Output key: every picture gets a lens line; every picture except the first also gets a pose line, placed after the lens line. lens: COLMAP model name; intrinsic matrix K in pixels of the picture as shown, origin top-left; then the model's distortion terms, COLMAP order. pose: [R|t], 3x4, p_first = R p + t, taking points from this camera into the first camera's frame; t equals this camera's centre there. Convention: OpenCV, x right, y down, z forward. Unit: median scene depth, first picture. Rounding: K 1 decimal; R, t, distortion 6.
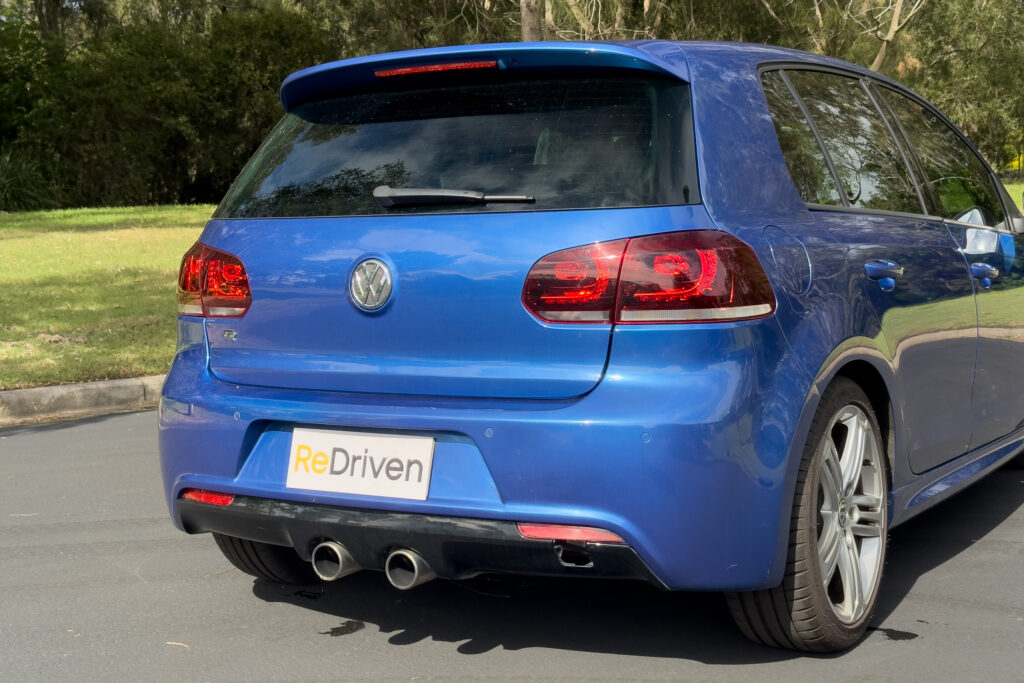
lens RADIAL K [[1551.6, 0, 515.5], [0, 1551.6, 346.9], [0, 0, 1]] dist [0.140759, 0.000000]
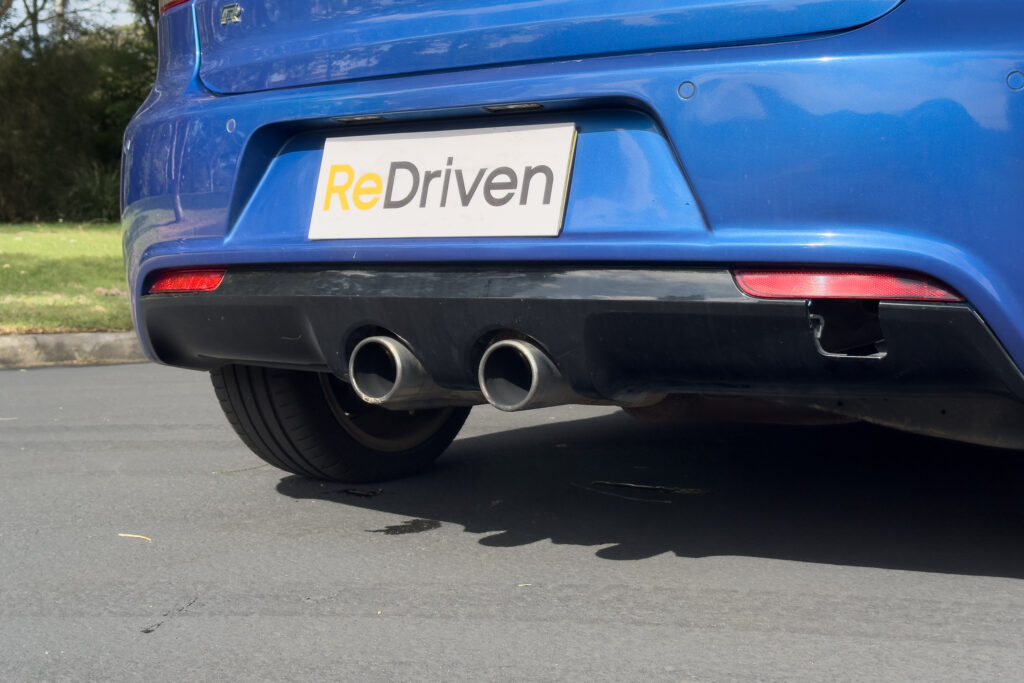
lens RADIAL K [[1551.6, 0, 512.7], [0, 1551.6, 340.0], [0, 0, 1]] dist [0.140759, 0.000000]
pose [[0.997335, 0.031361, -0.065871, -0.034524], [-0.033854, 0.998739, -0.037069, 0.144822], [0.064625, 0.039200, 0.997139, 0.440956]]
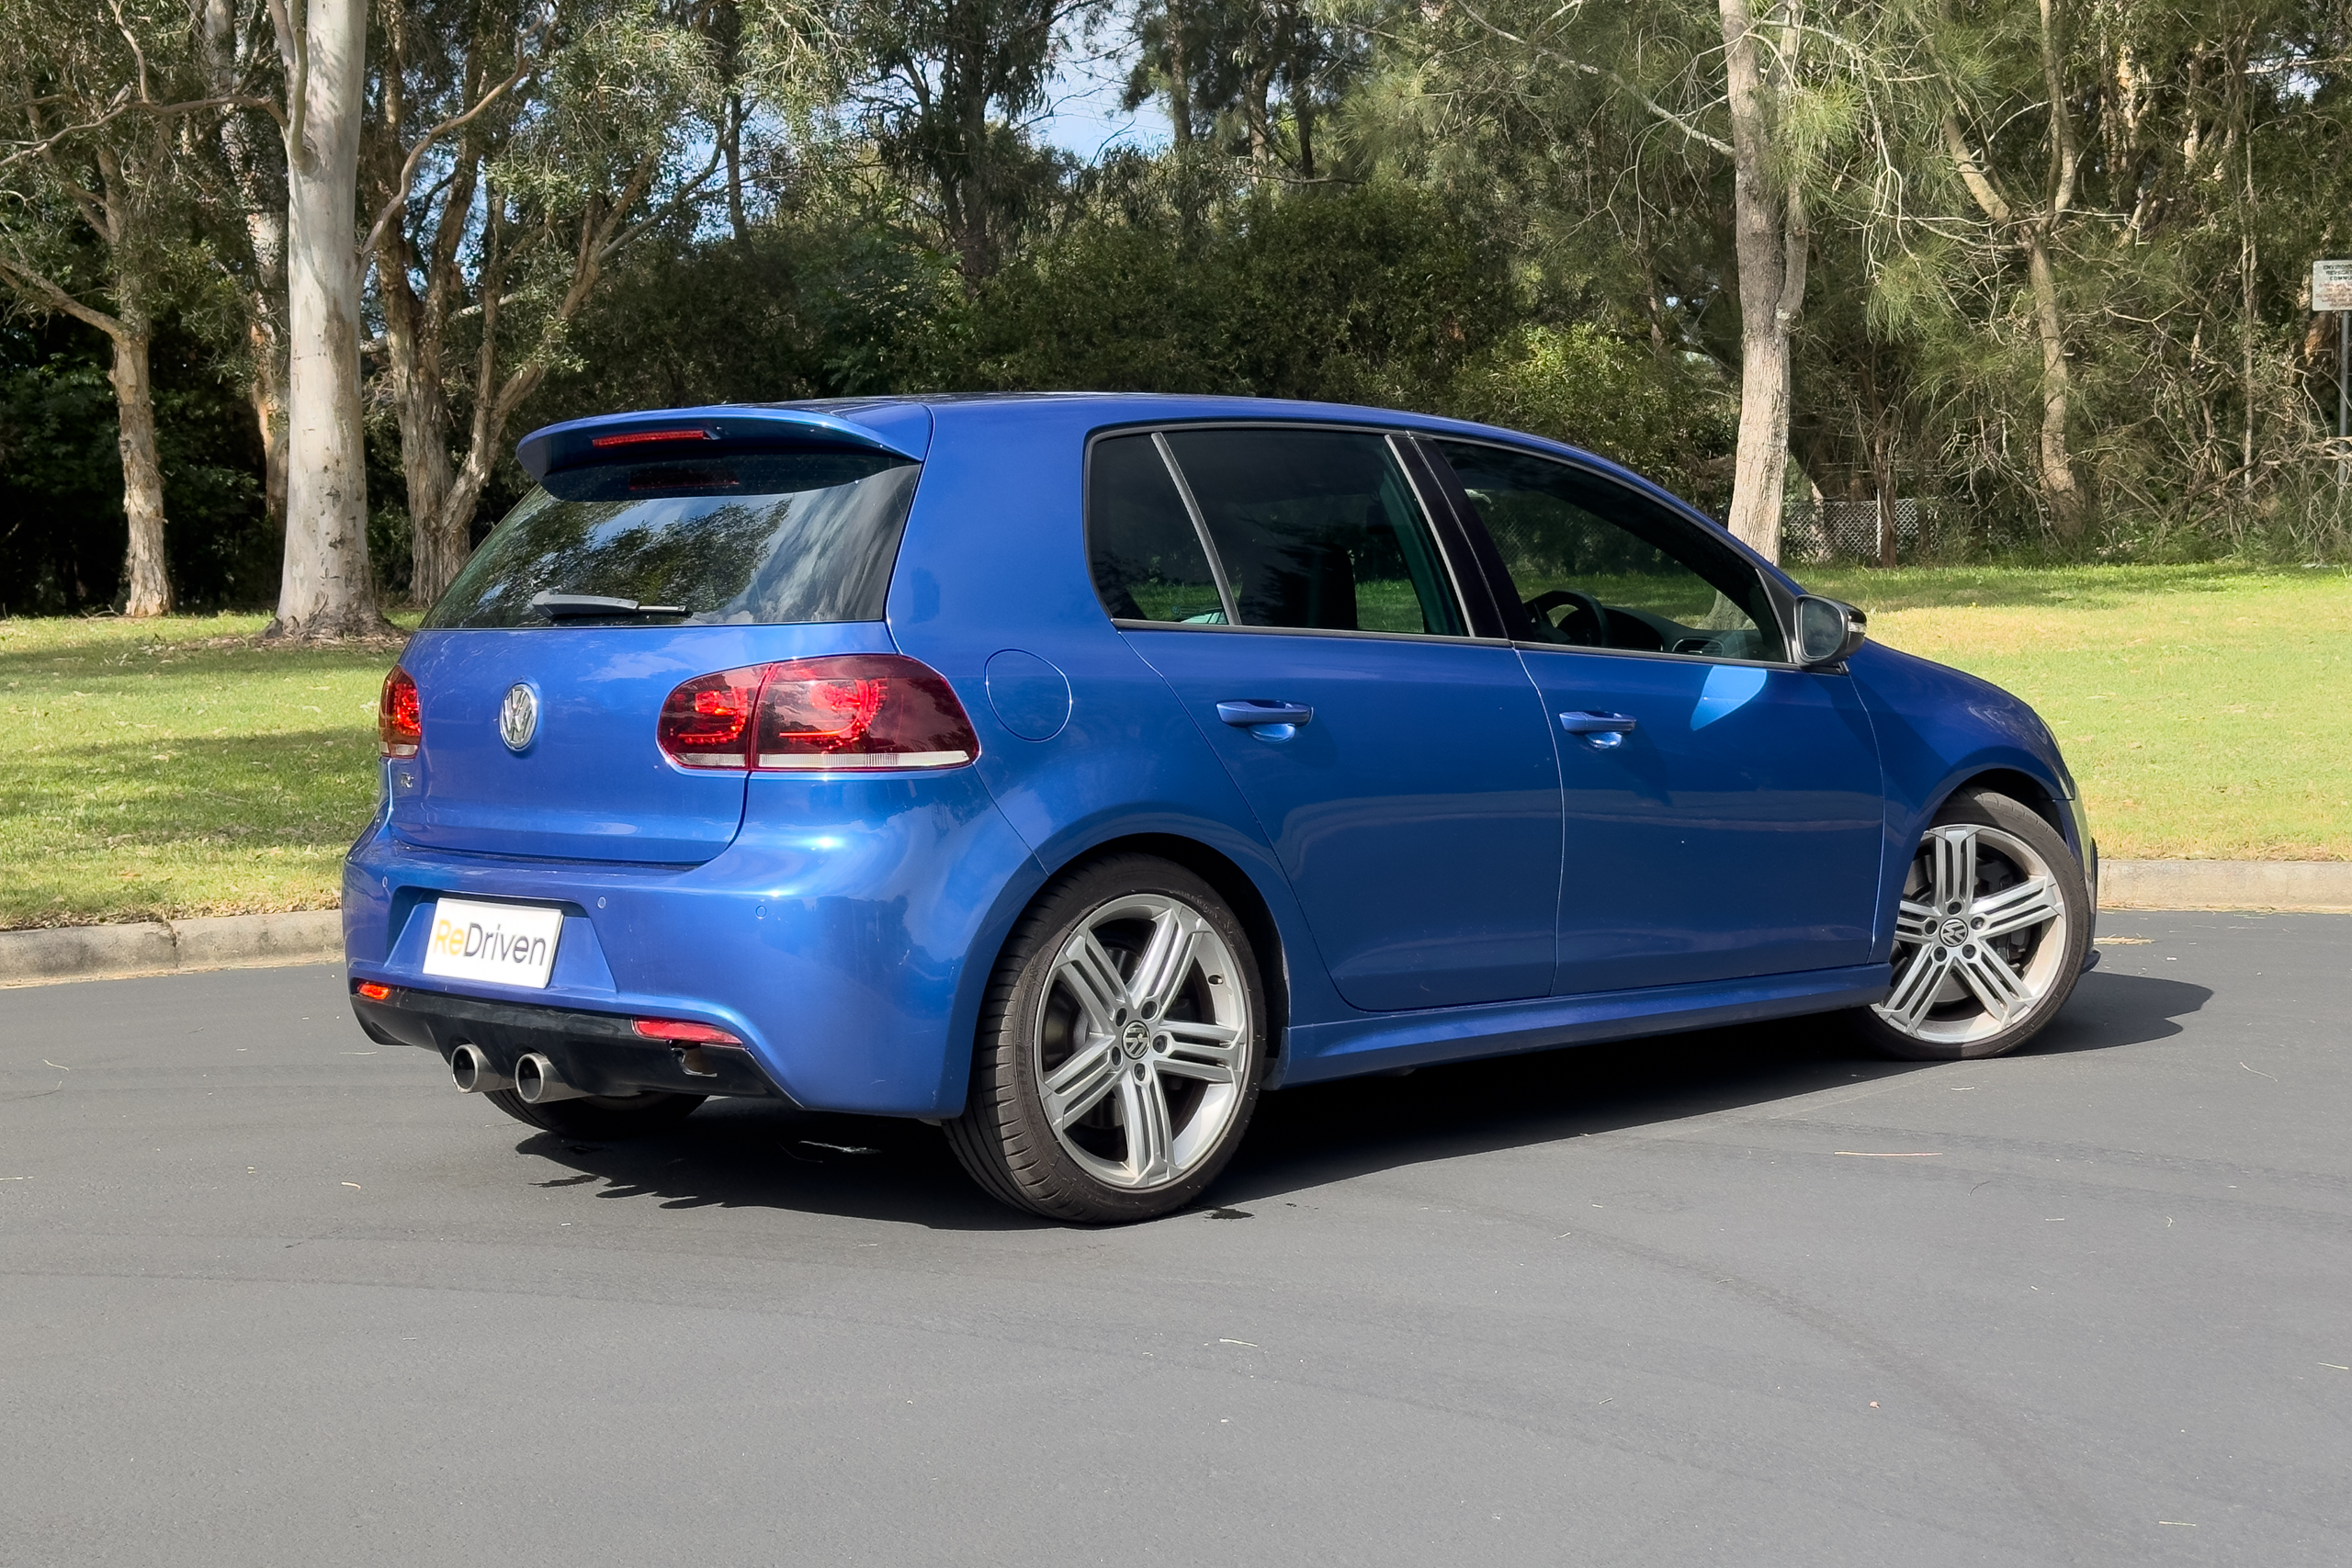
lens RADIAL K [[3563.5, 0, 1183.9], [0, 3563.5, 790.3], [0, 0, 1]] dist [0.140759, 0.000000]
pose [[0.961685, 0.024304, -0.273076, 0.707767], [-0.032601, 0.999133, -0.025888, 0.032361], [0.272210, 0.033799, 0.961644, -0.632192]]
